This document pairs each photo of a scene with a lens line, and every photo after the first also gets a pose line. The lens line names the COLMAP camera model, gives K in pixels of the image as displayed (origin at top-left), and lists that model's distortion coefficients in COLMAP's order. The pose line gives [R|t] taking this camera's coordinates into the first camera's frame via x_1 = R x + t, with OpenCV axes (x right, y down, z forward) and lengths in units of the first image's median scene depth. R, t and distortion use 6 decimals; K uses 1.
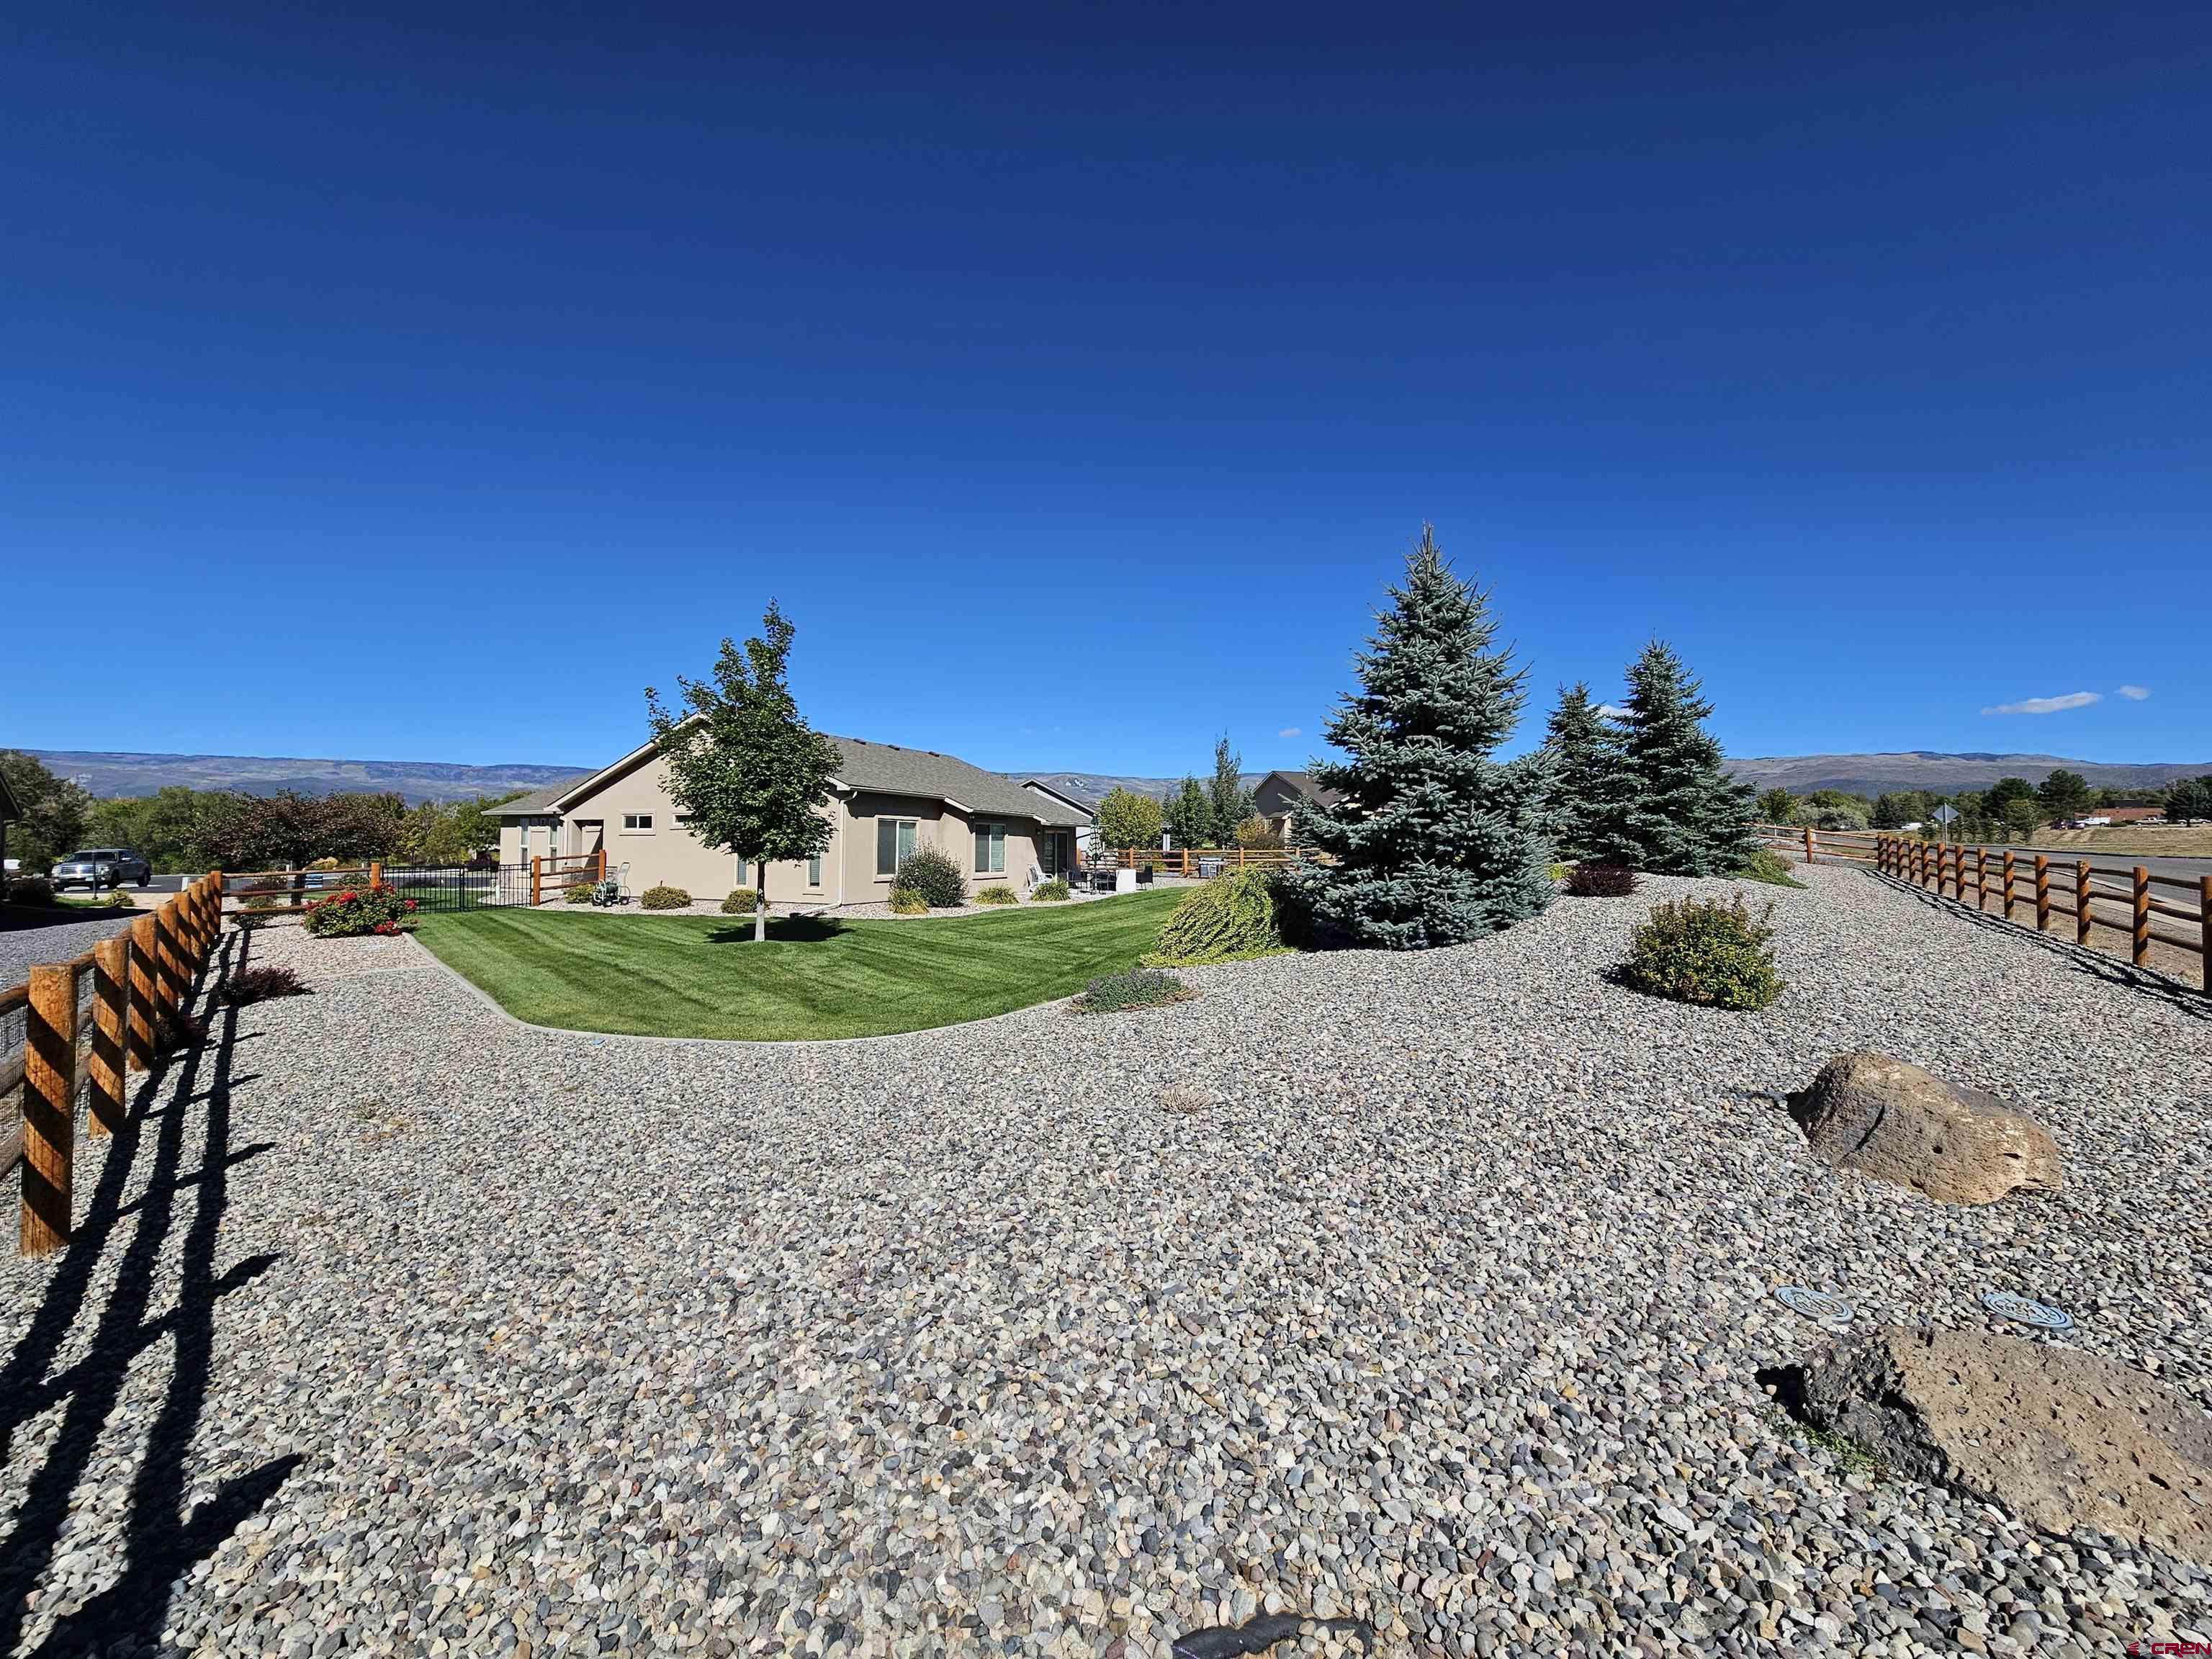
lens RADIAL K [[889.2, 0, 1104.9], [0, 889.2, 836.9], [0, 0, 1]] dist [0.000250, 0.000008]
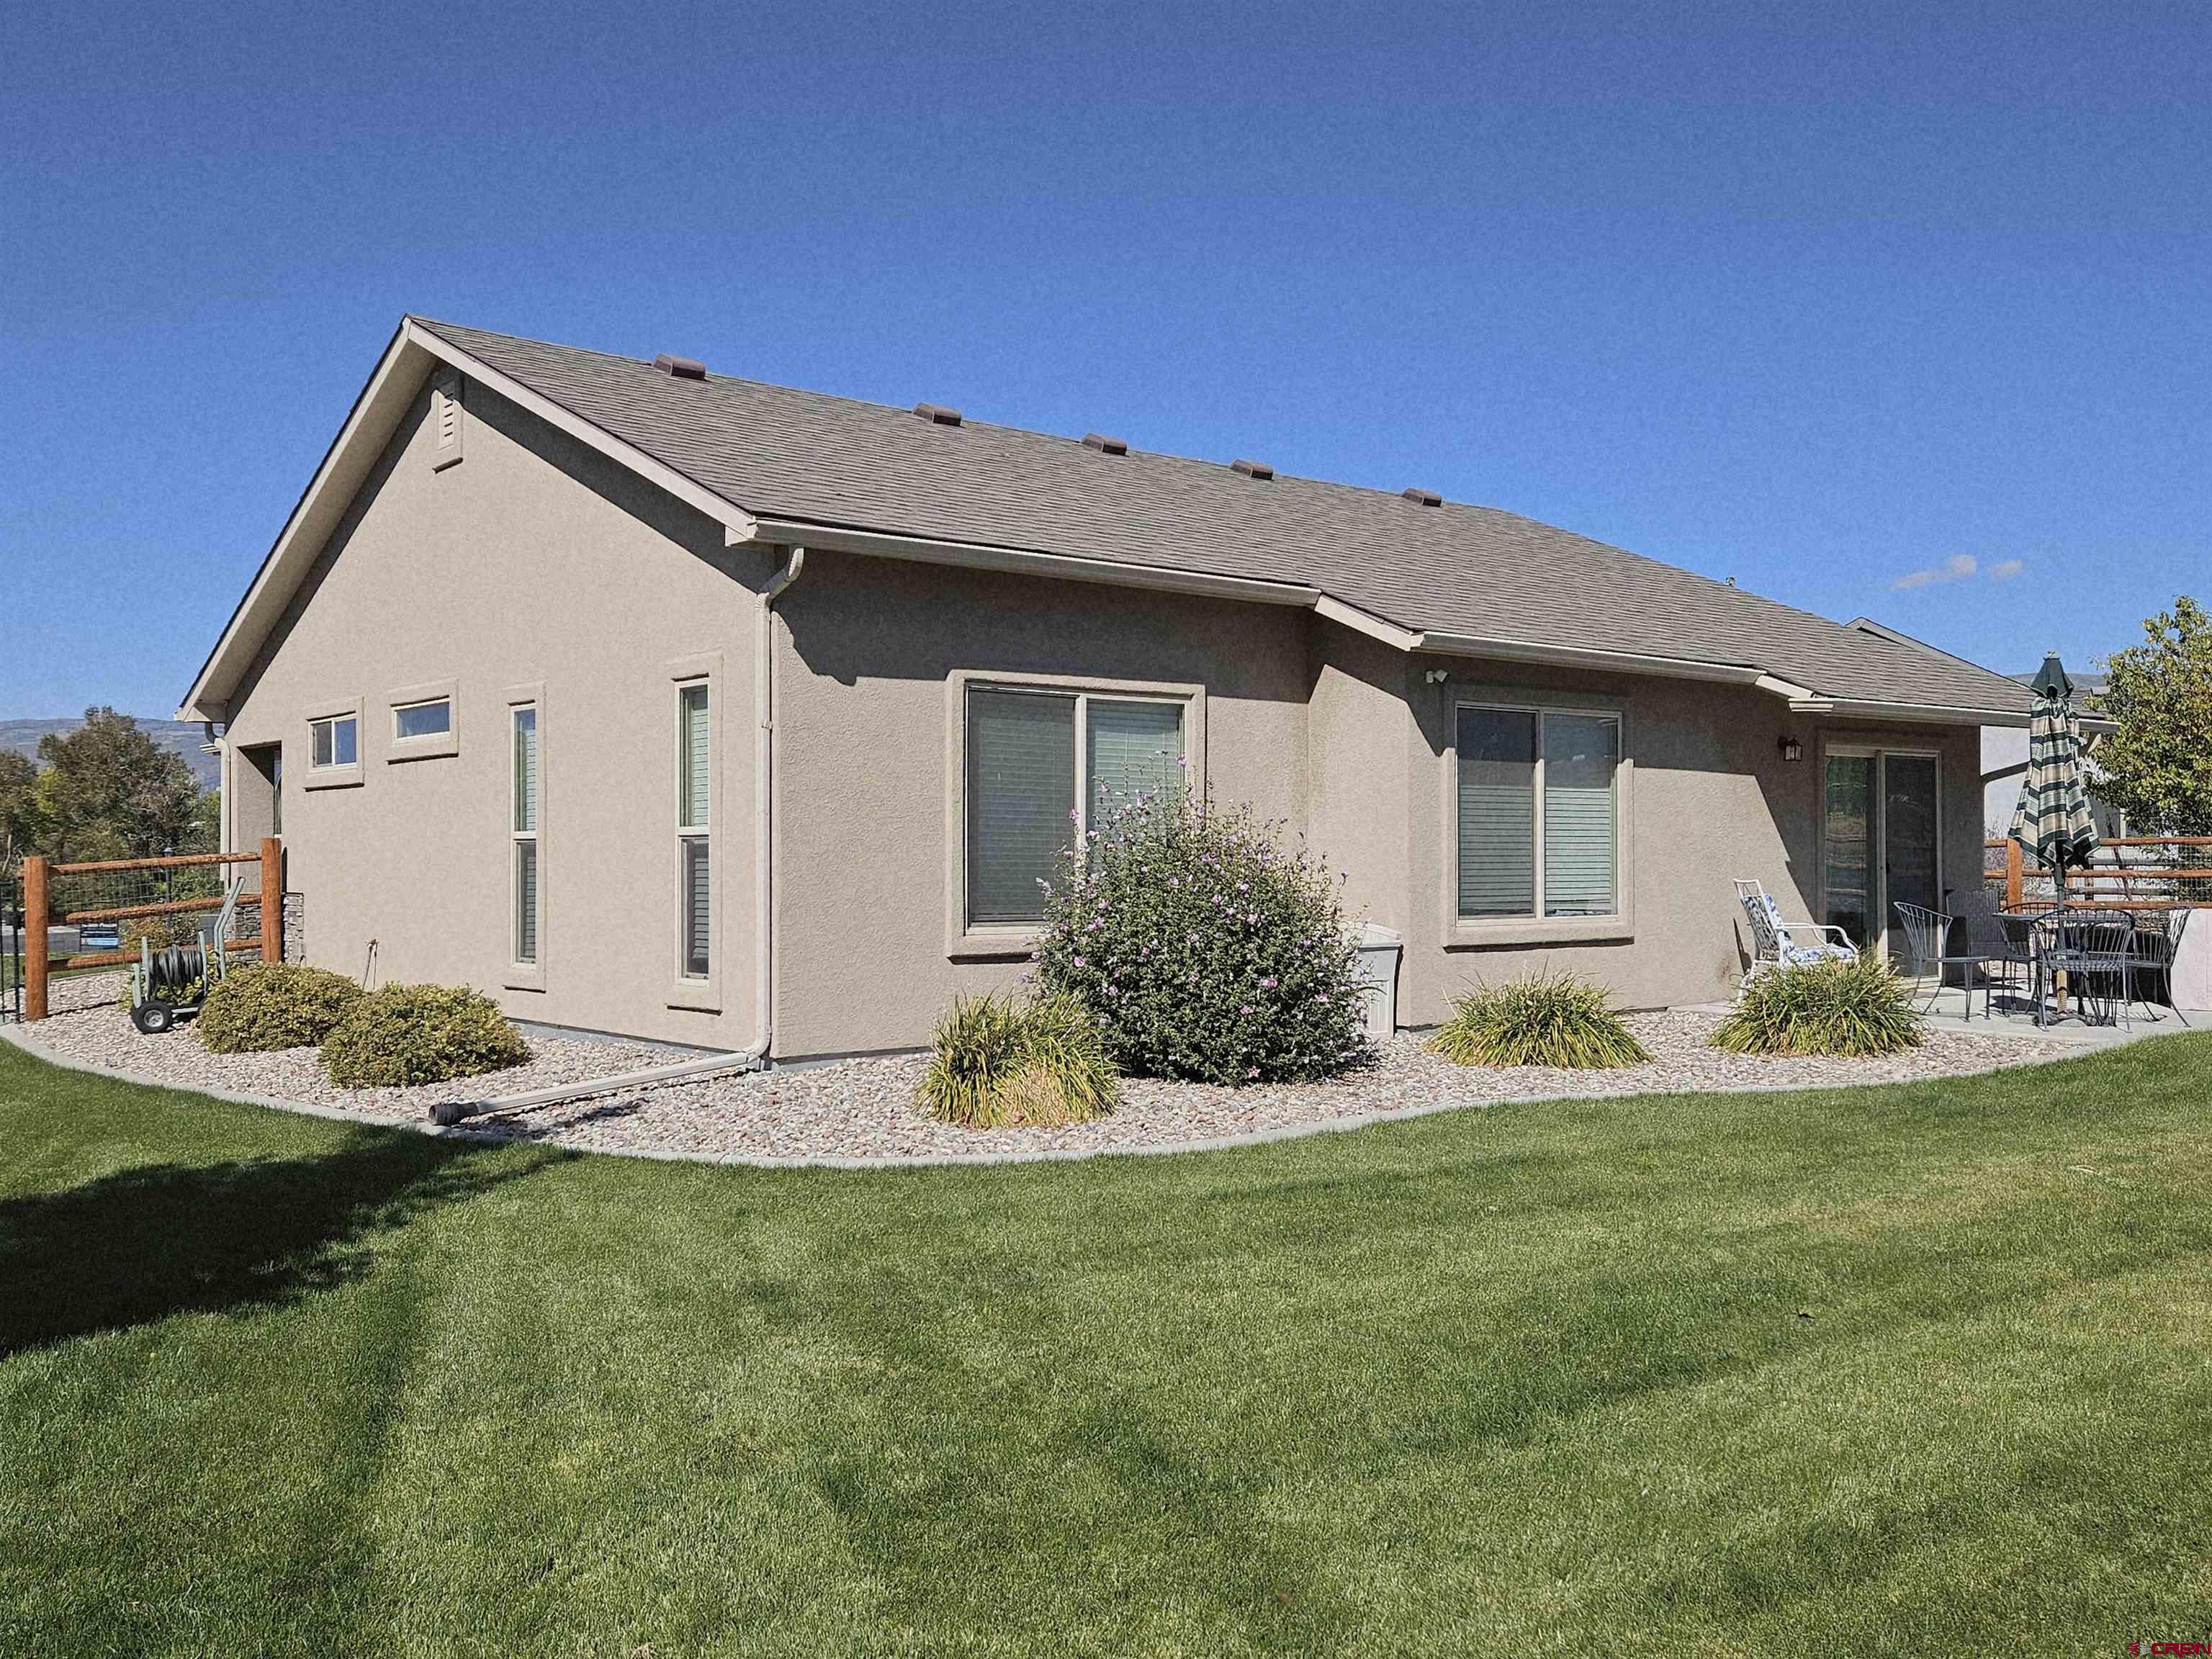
lens RADIAL K [[1903.7, 0, 1106.8], [0, 1903.7, 836.9], [0, 0, 1]] dist [0.003805, 0.001435]
pose [[0.878074, -0.014081, -0.478317, 0.008763], [0.013356, 0.999899, -0.004918, 0.019985], [0.478338, -0.002070, 0.878173, 0.530798]]
